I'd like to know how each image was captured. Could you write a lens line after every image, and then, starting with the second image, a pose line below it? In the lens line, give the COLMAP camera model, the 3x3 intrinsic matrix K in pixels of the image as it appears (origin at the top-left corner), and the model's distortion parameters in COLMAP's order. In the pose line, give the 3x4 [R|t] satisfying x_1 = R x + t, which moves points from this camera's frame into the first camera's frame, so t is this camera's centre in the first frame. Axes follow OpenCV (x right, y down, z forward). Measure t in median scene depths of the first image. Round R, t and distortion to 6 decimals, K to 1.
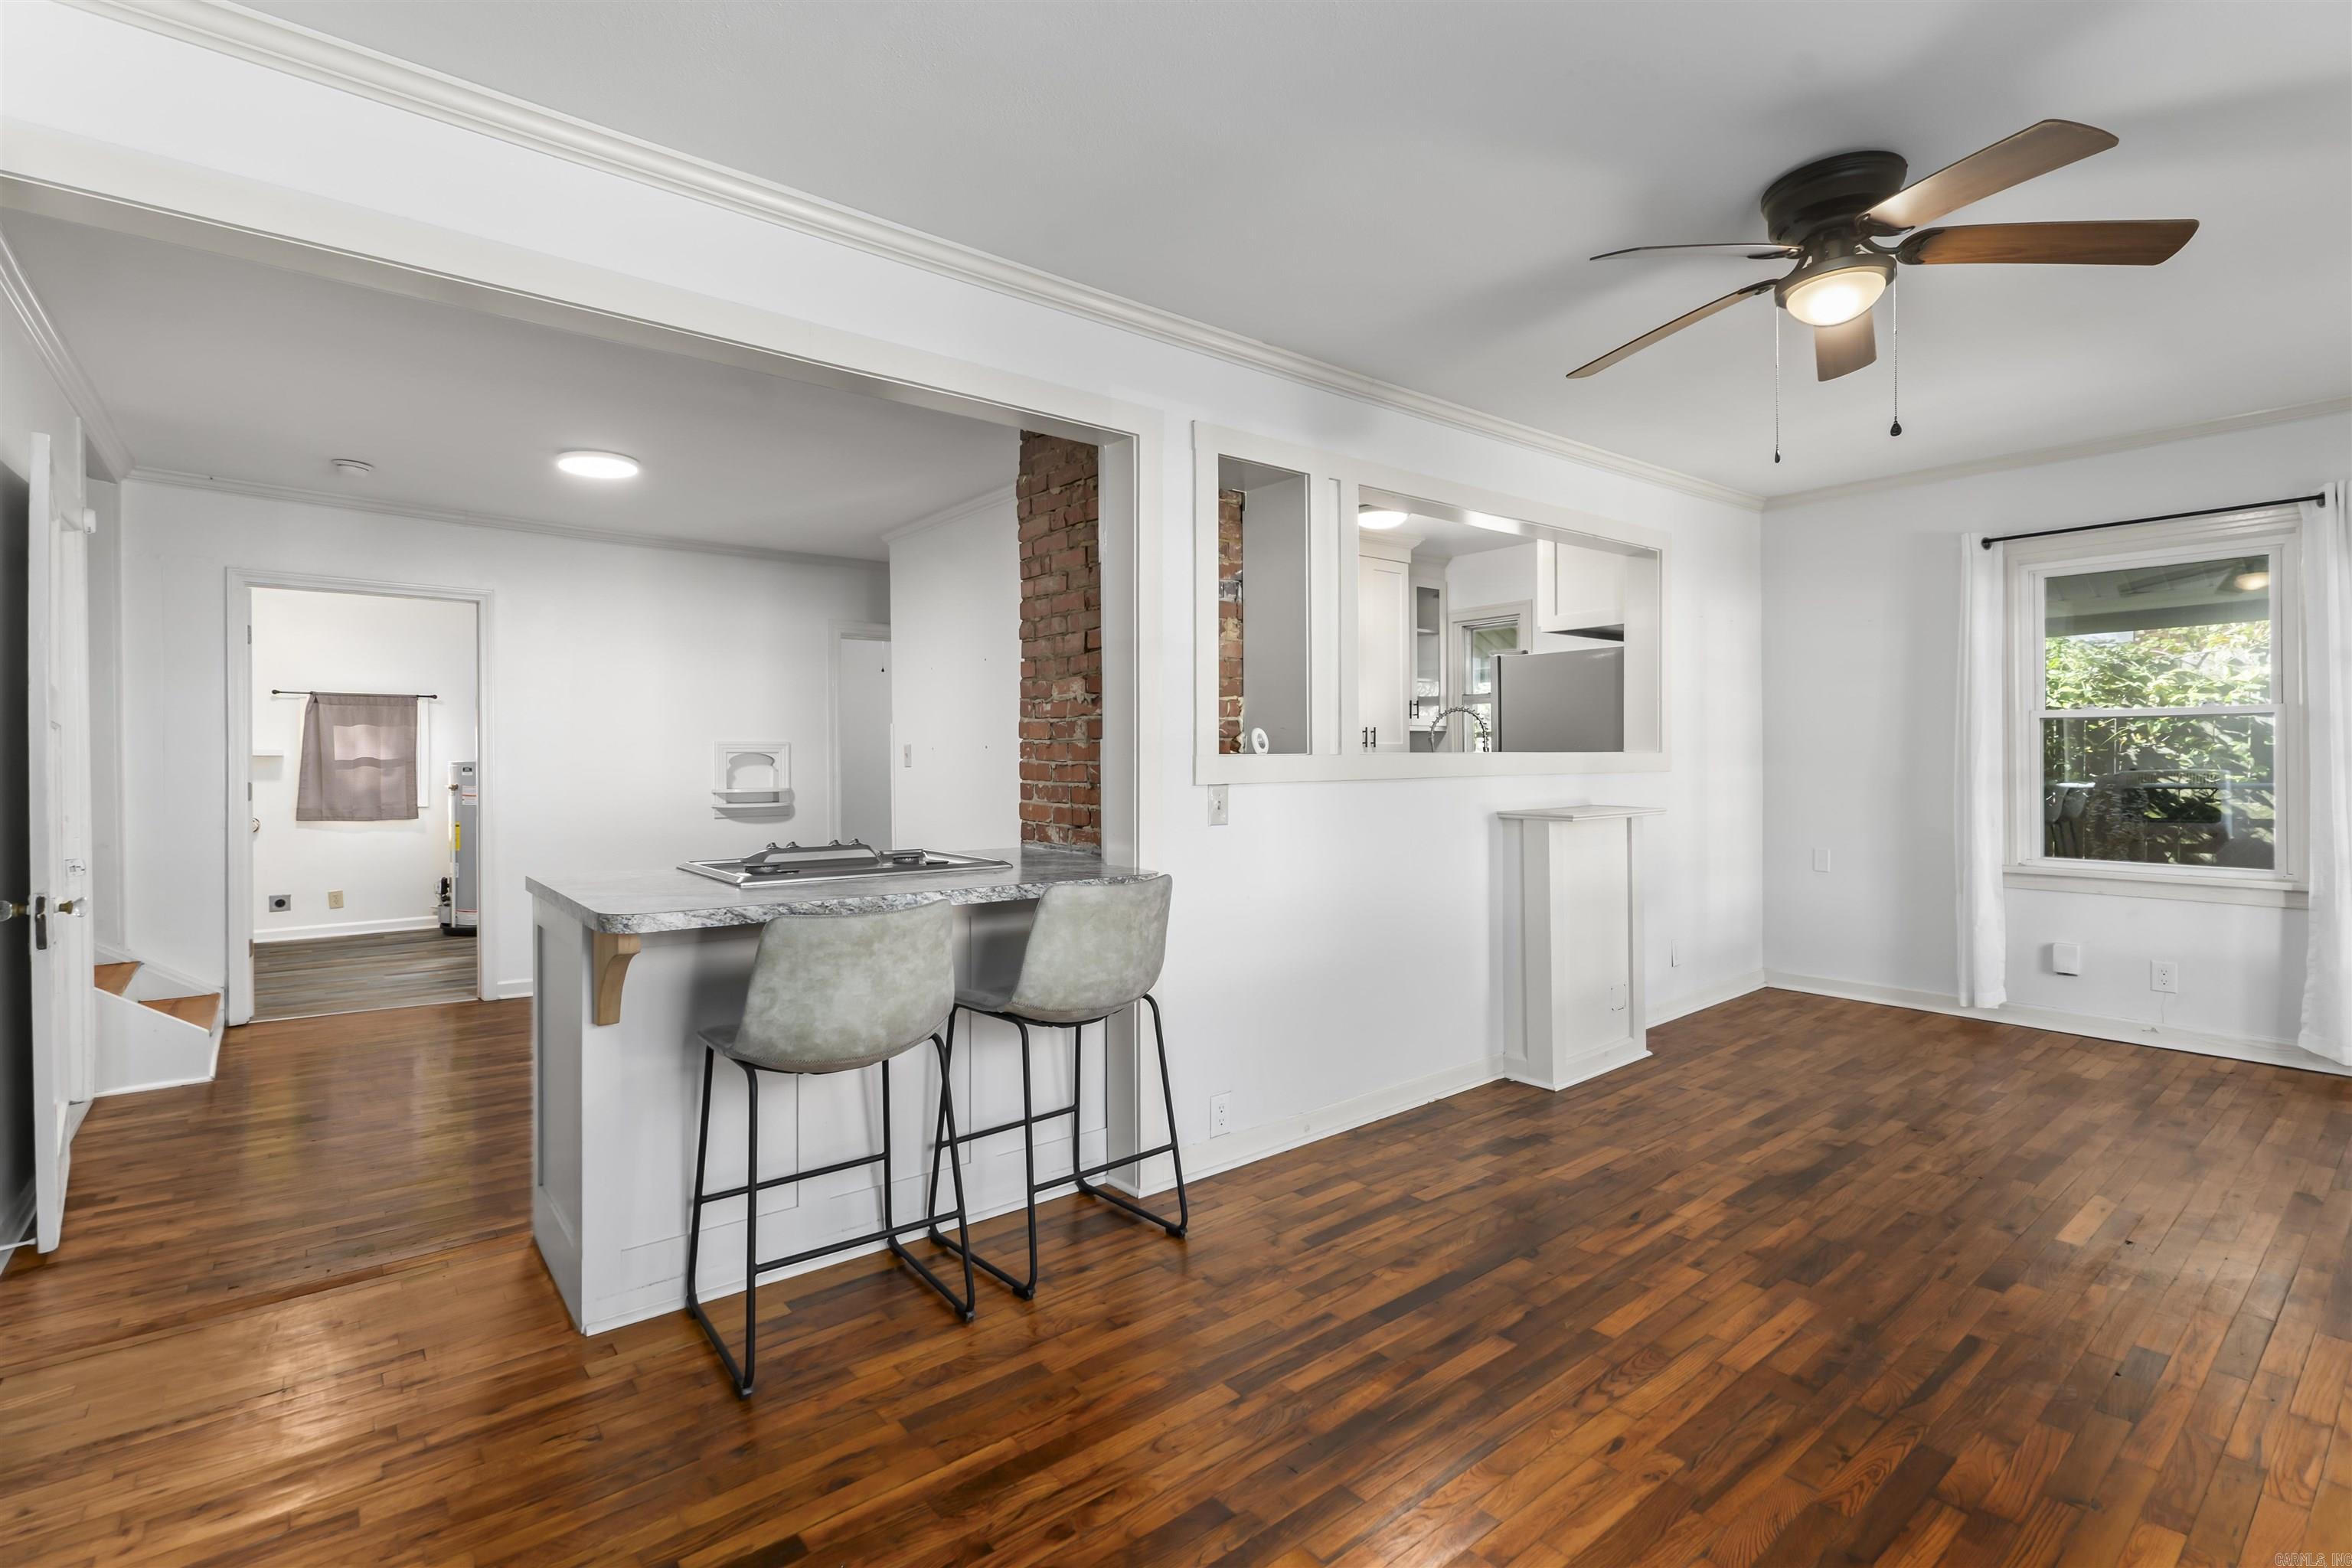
lens RADIAL K [[1081.1, 0, 1178.0], [0, 1081.1, 762.2], [0, 0, 1]] dist [0.001125, 0.001103]
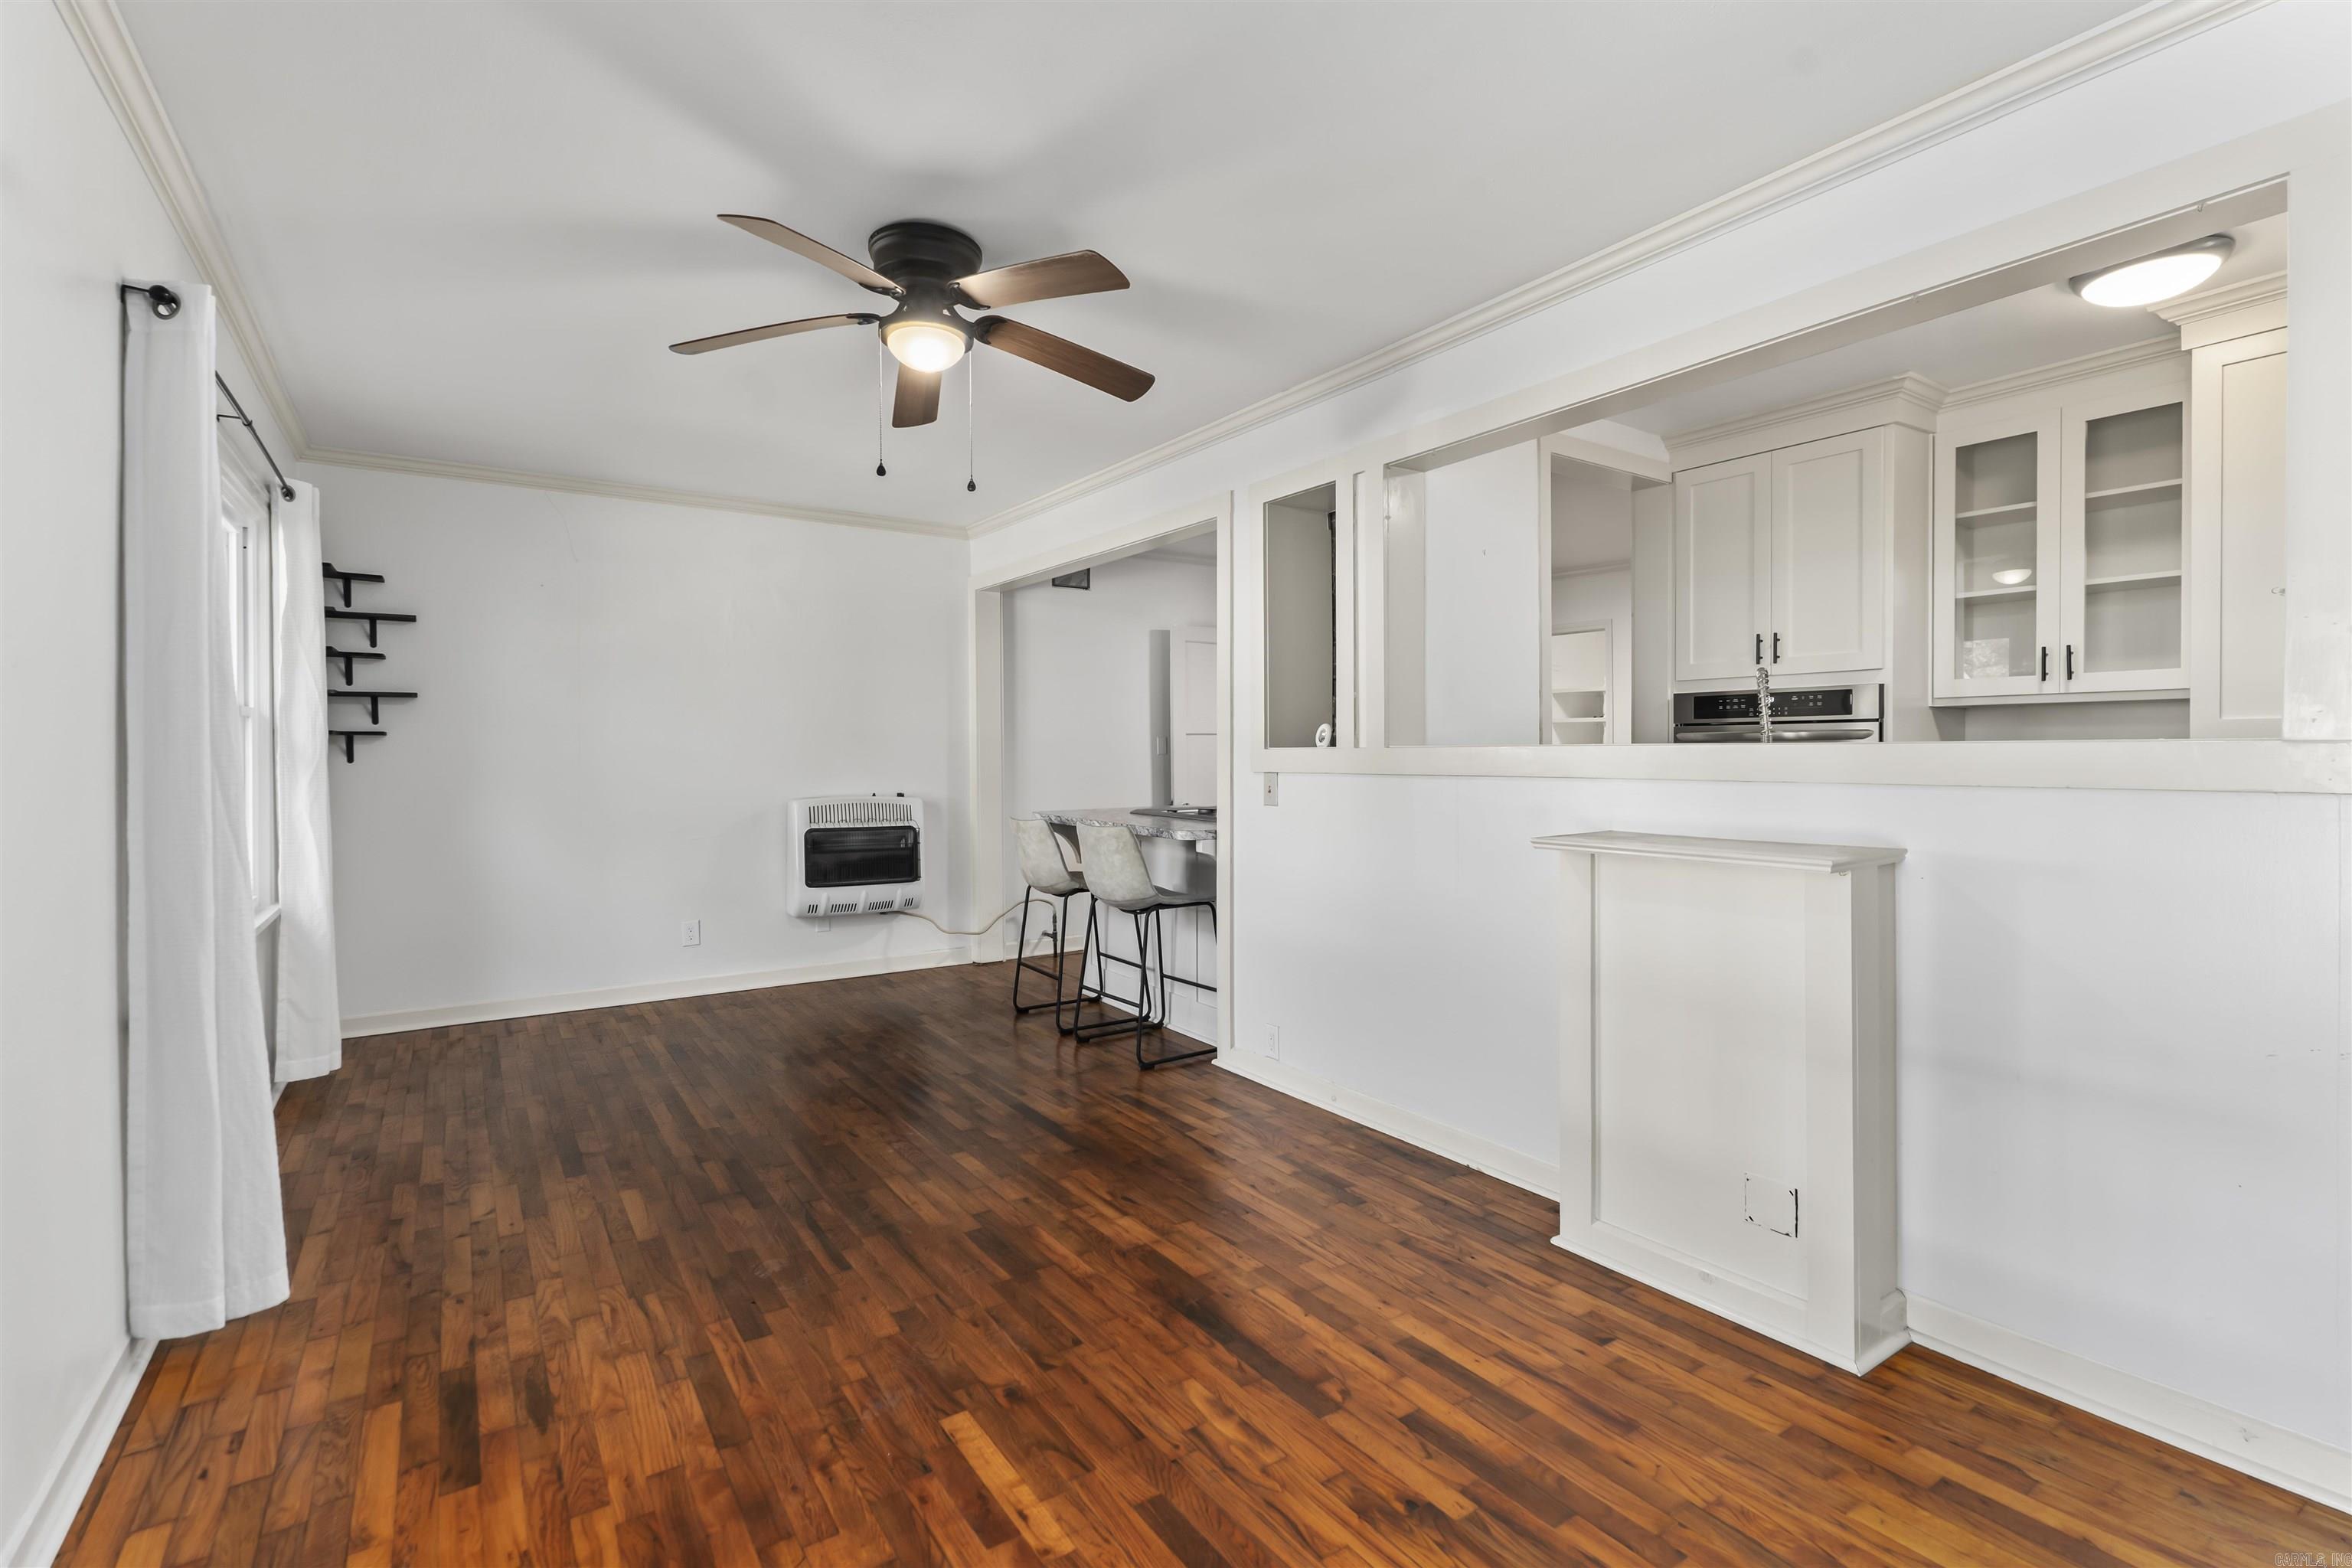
lens RADIAL K [[1081.1, 0, 1178.0], [0, 1081.1, 762.2], [0, 0, 1]] dist [0.001125, 0.001103]
pose [[-0.090742, 0.015236, -0.995758, 1.350723], [0.001593, 0.999884, 0.015154, -0.010063], [0.995873, -0.000211, -0.090756, 1.074114]]
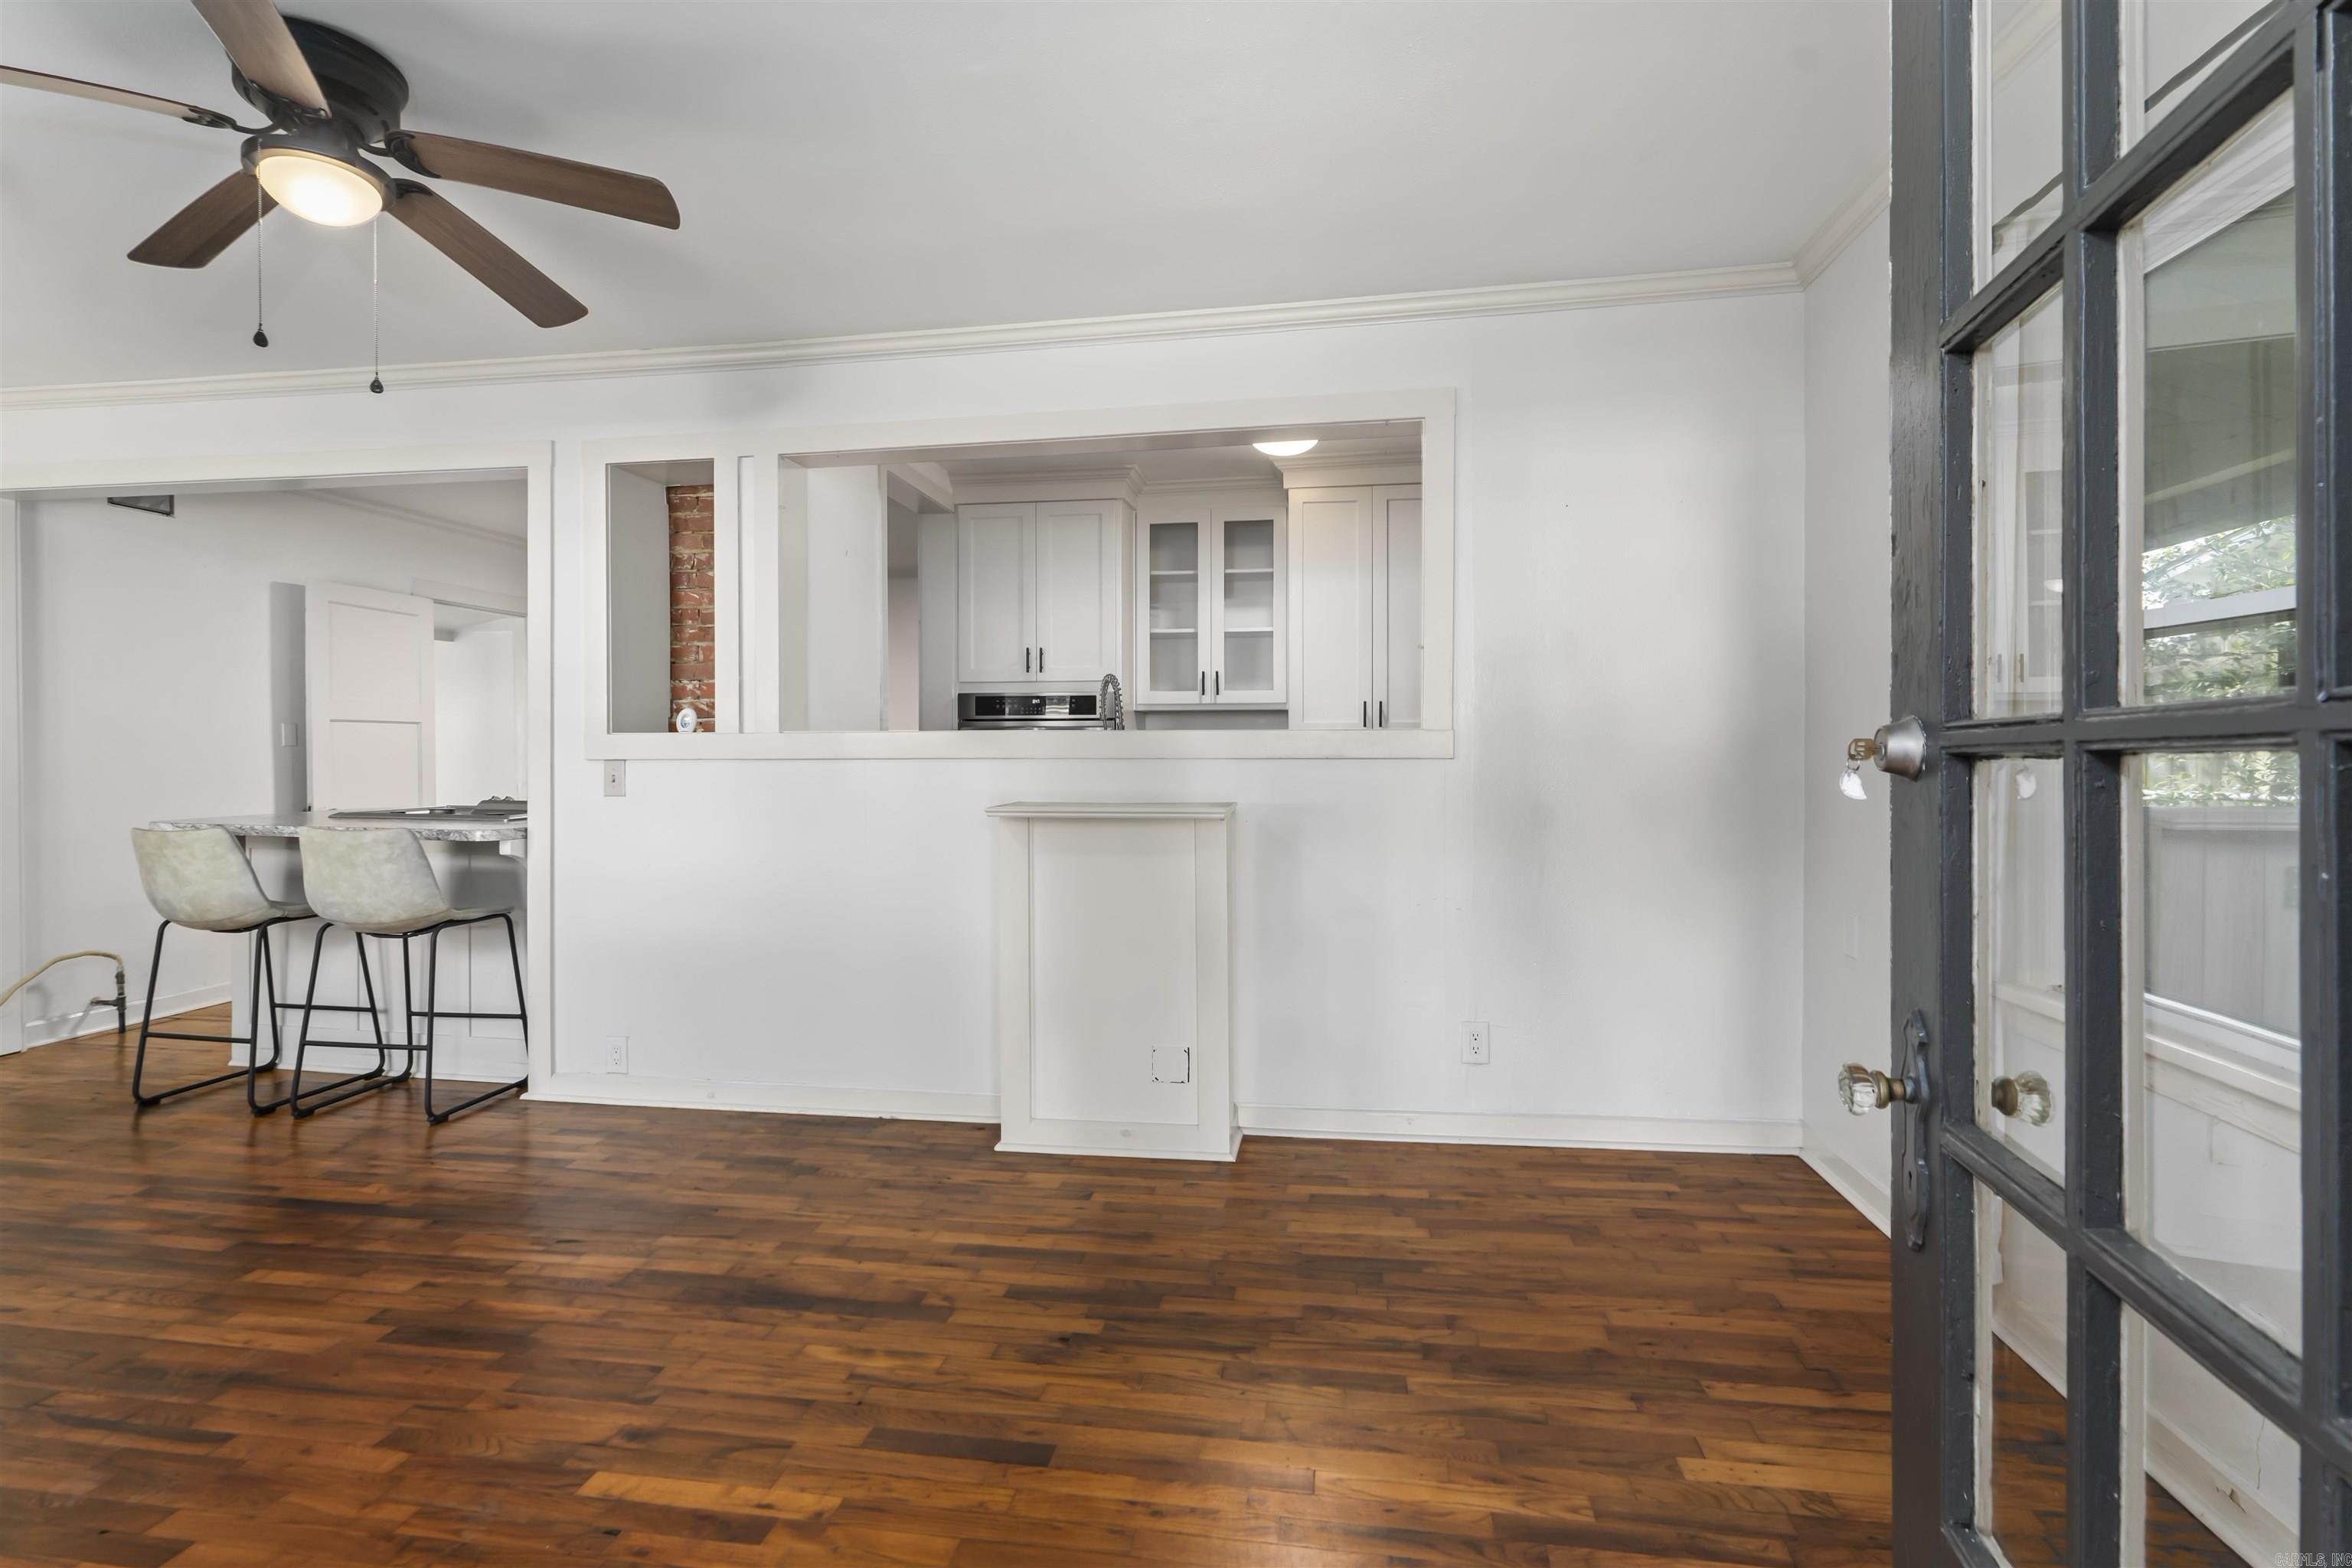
lens RADIAL K [[1081.1, 0, 1178.0], [0, 1081.1, 762.2], [0, 0, 1]] dist [0.001125, 0.001103]
pose [[0.664436, 0.011394, -0.747259, 1.344498], [-0.004603, 0.999927, 0.011154, 0.008649], [0.747331, -0.003972, 0.664440, 0.738440]]
